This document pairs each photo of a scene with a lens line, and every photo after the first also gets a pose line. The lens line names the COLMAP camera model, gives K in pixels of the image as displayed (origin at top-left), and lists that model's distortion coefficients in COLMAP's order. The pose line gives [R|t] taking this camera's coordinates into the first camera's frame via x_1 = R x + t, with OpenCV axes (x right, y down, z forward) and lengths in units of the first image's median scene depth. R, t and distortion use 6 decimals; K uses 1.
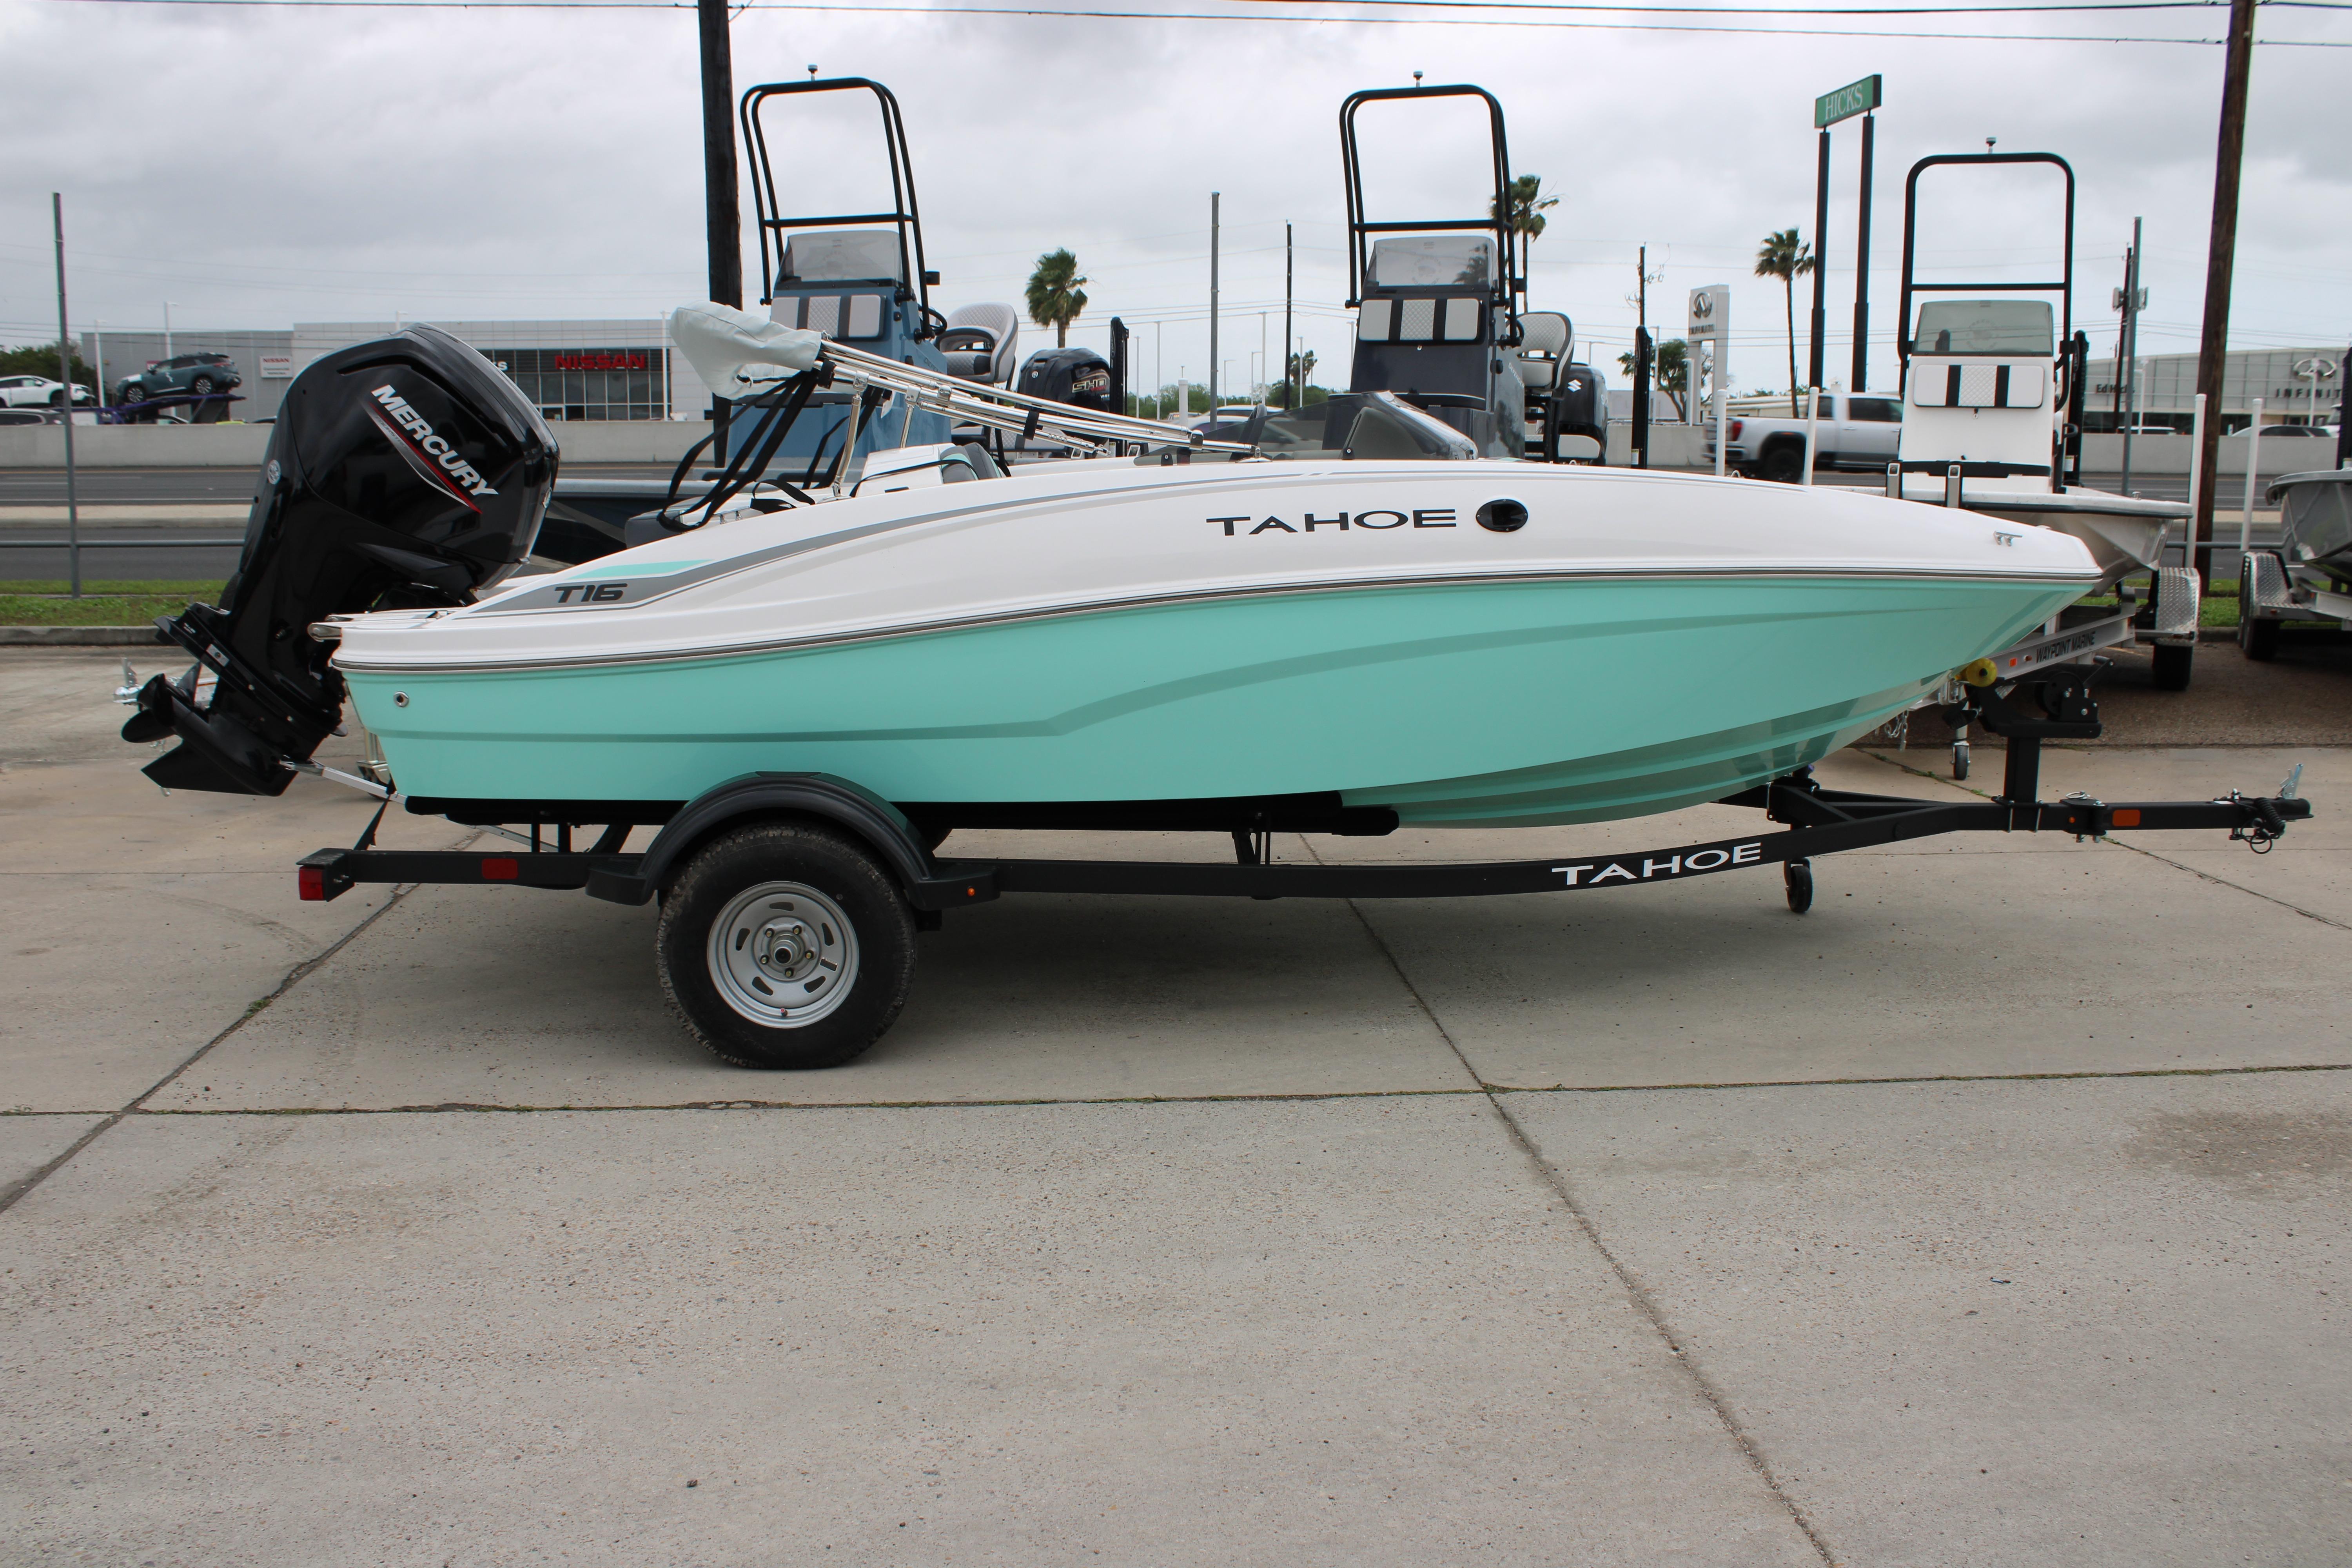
lens RADIAL K [[2054.3, 0, 1176.0], [0, 2054.3, 784.0], [0, 0, 1]] dist [-0.154819, 0.149521]
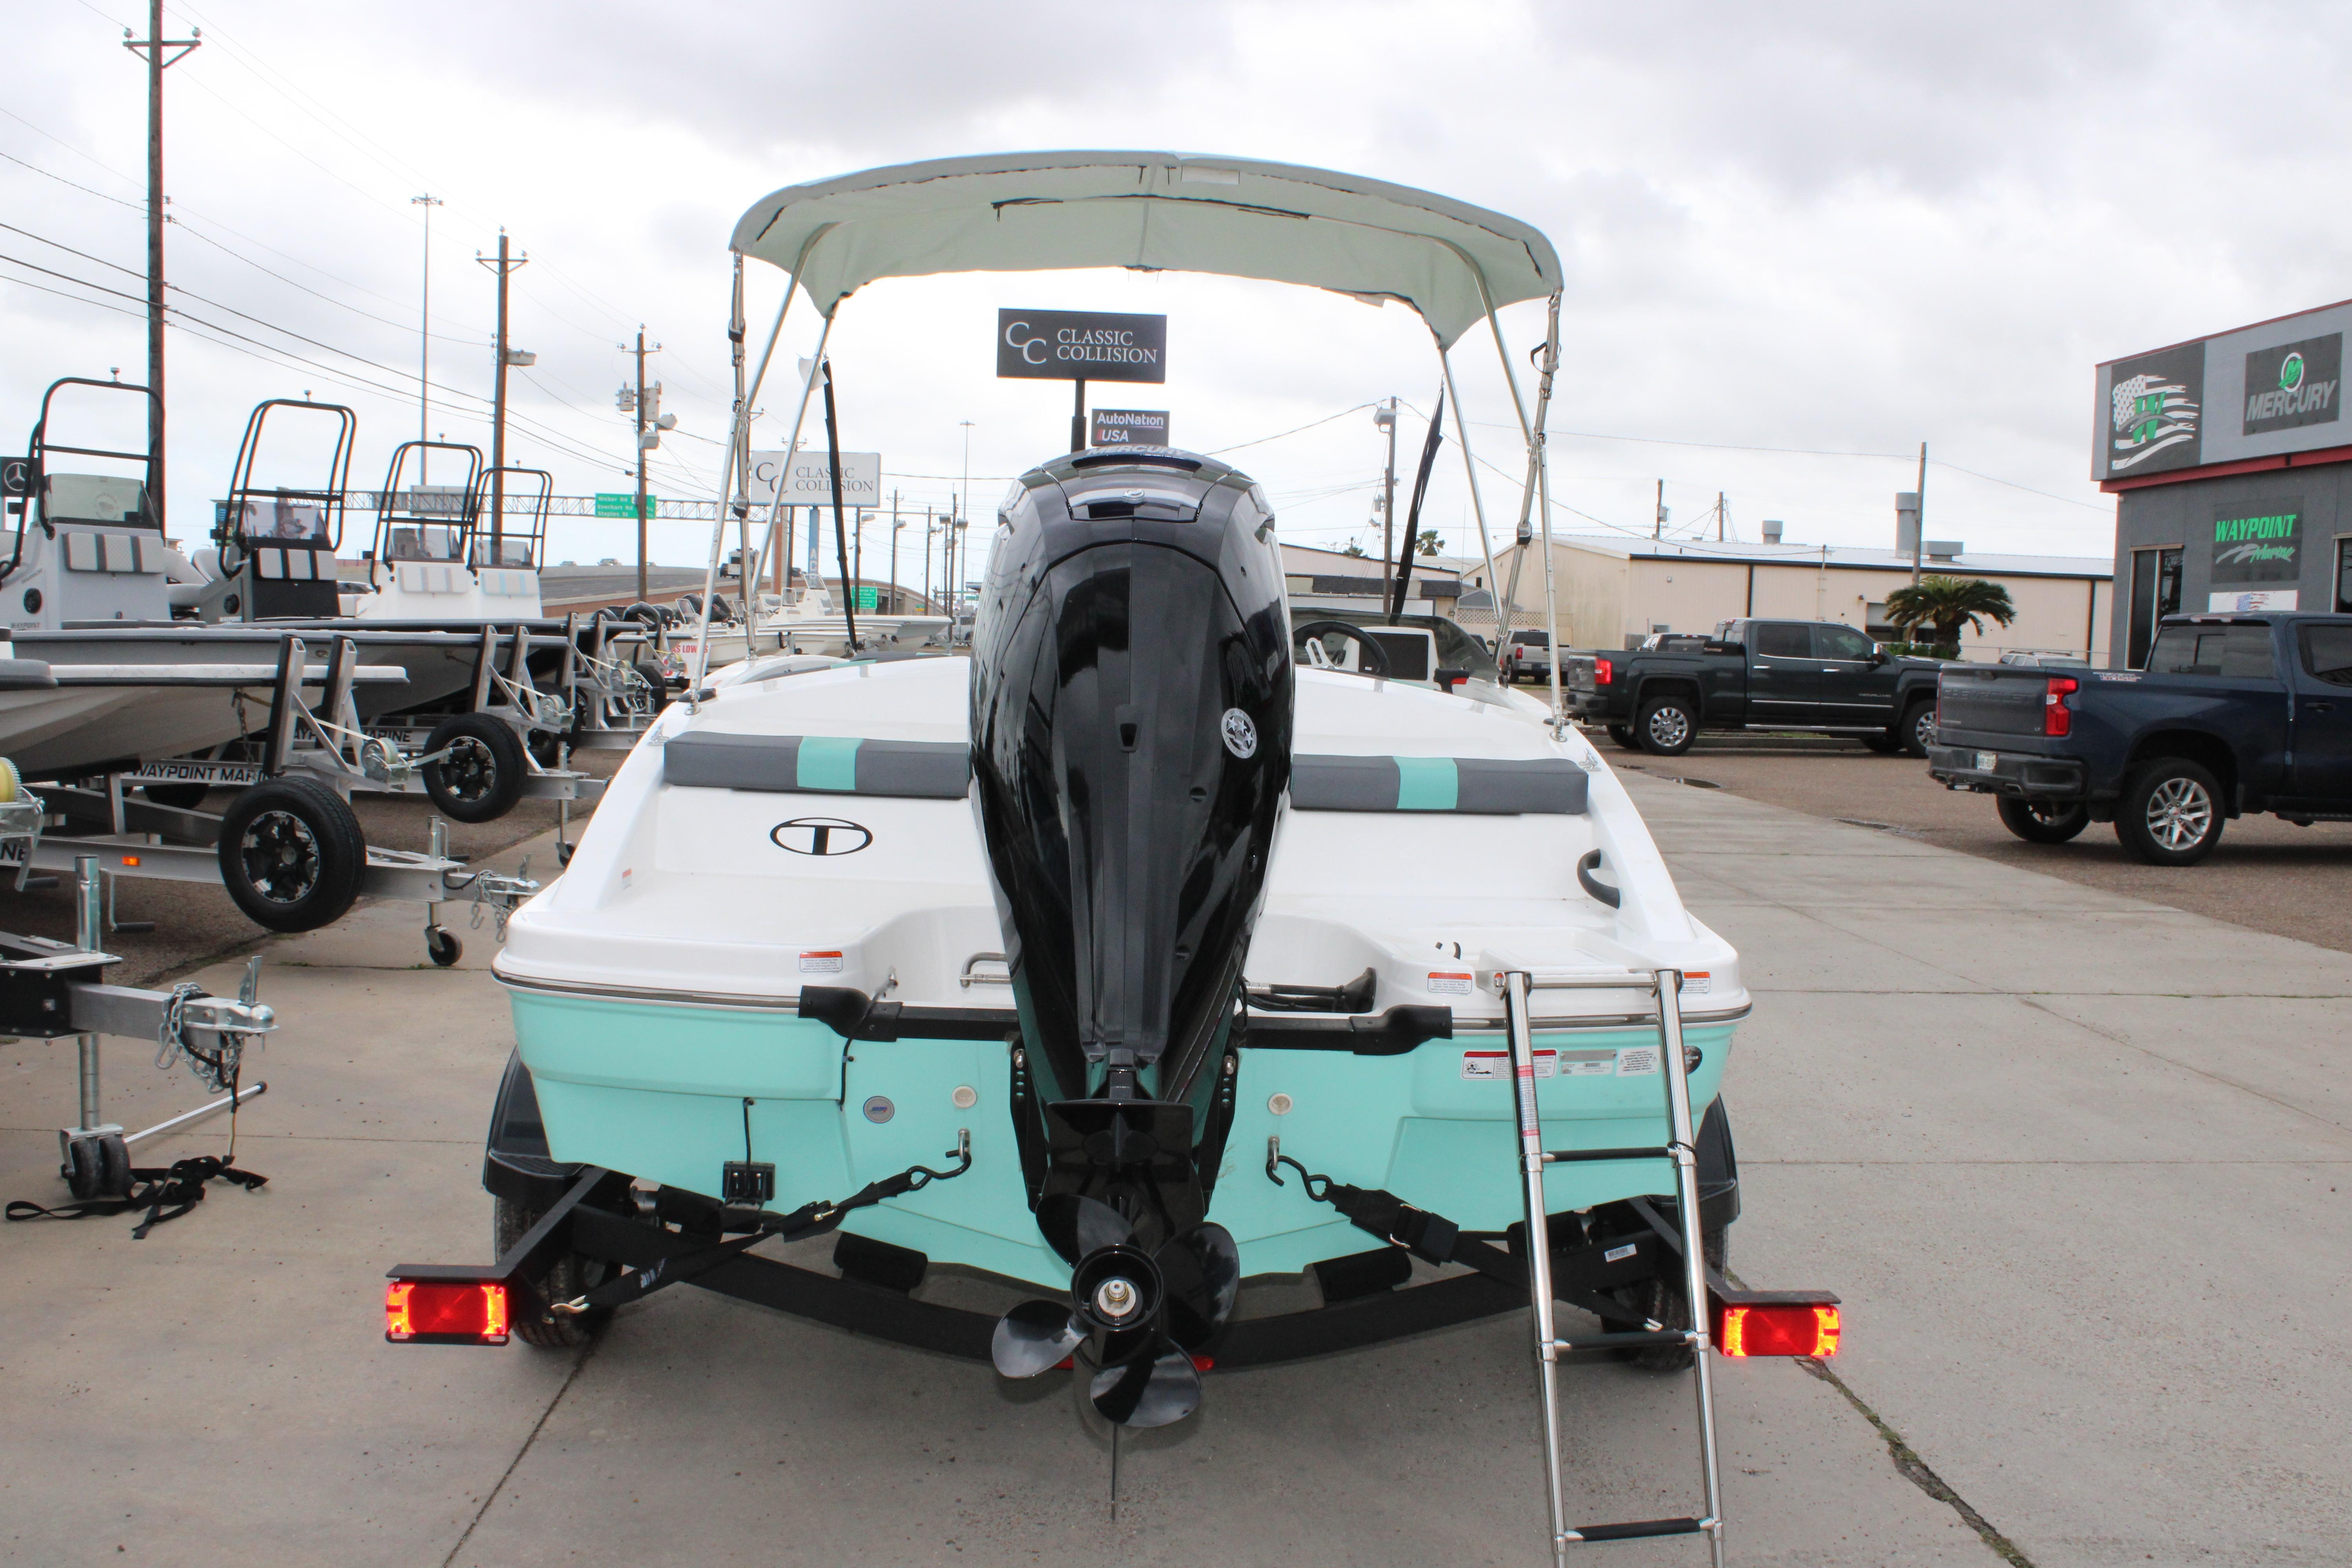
lens RADIAL K [[2139.1, 0, 1167.7], [0, 2139.1, 780.2], [0, 0, 1]] dist [-0.155613, 0.159355]
pose [[0.025742, -0.073262, 0.996980, -1.097467], [0.136688, 0.988202, 0.069087, -0.205478], [-0.990280, 0.134497, 0.035452, 1.122382]]
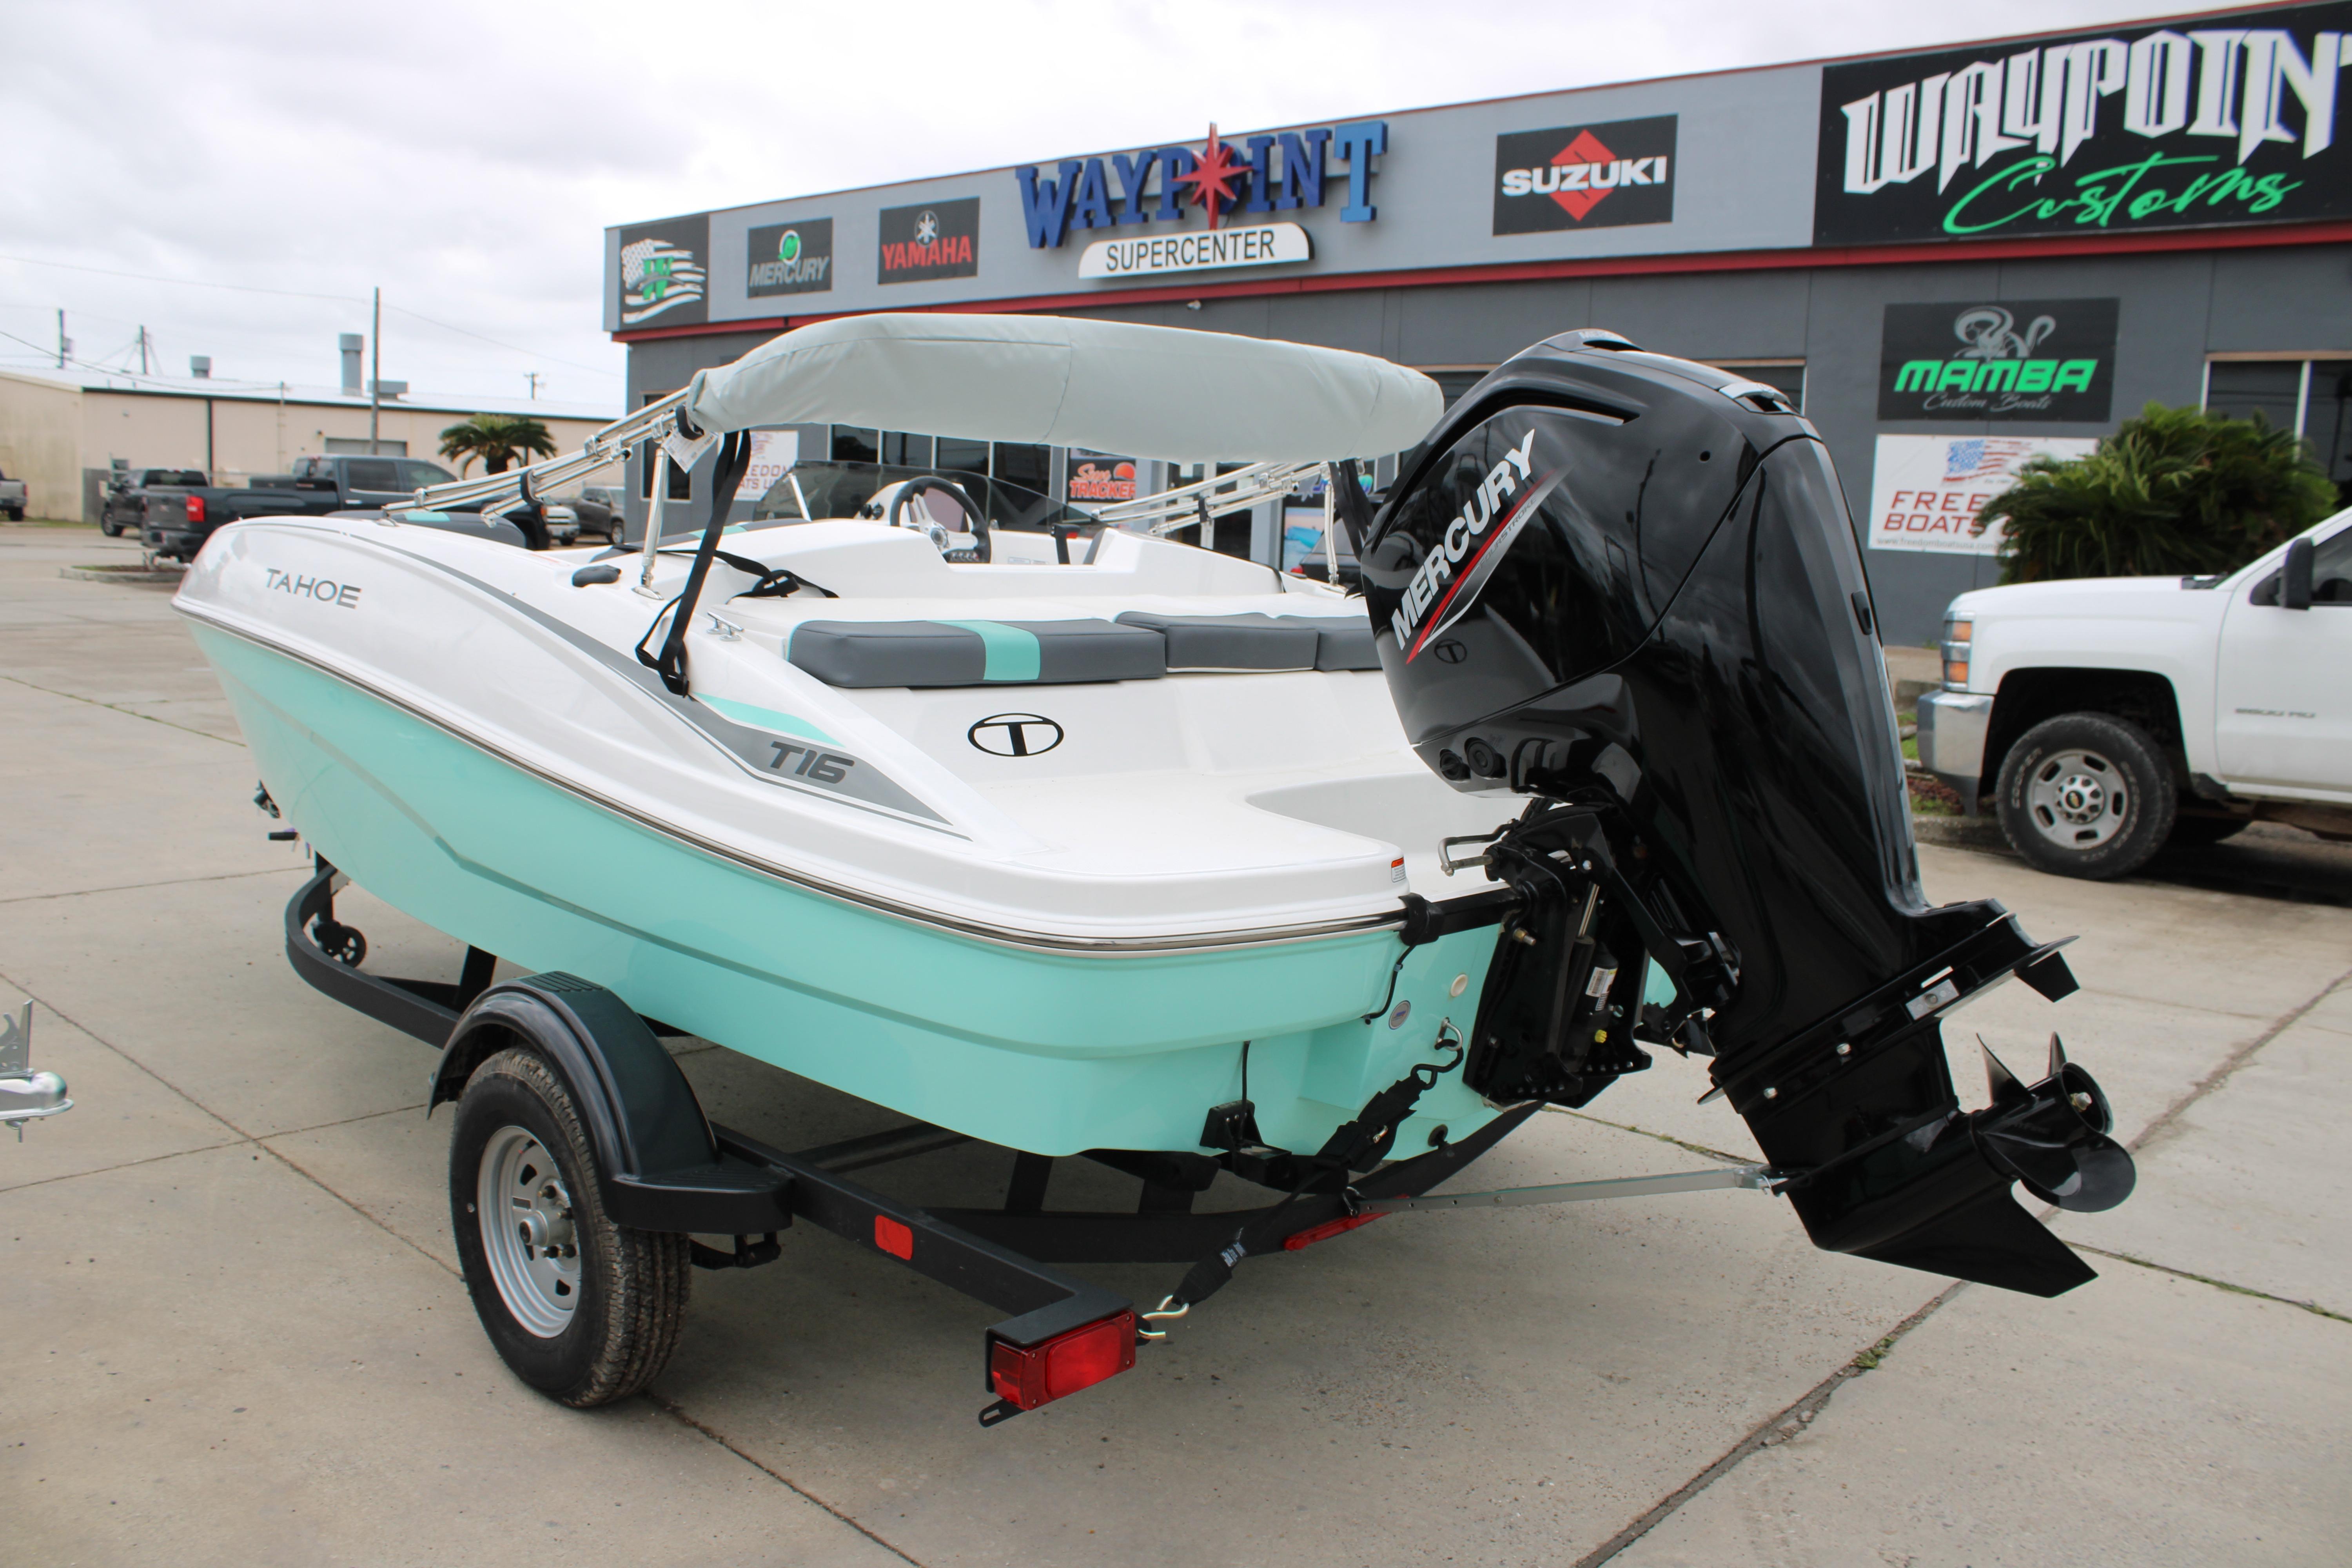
lens RADIAL K [[1932.9, 0, 1177.1], [0, 1932.9, 774.3], [0, 0, 1]] dist [-0.169681, 0.154702]
pose [[-0.681404, -0.127935, 0.720639, -0.749355], [0.082396, 0.964937, 0.249214, -0.298918], [-0.727255, 0.229193, -0.646971, 1.731515]]
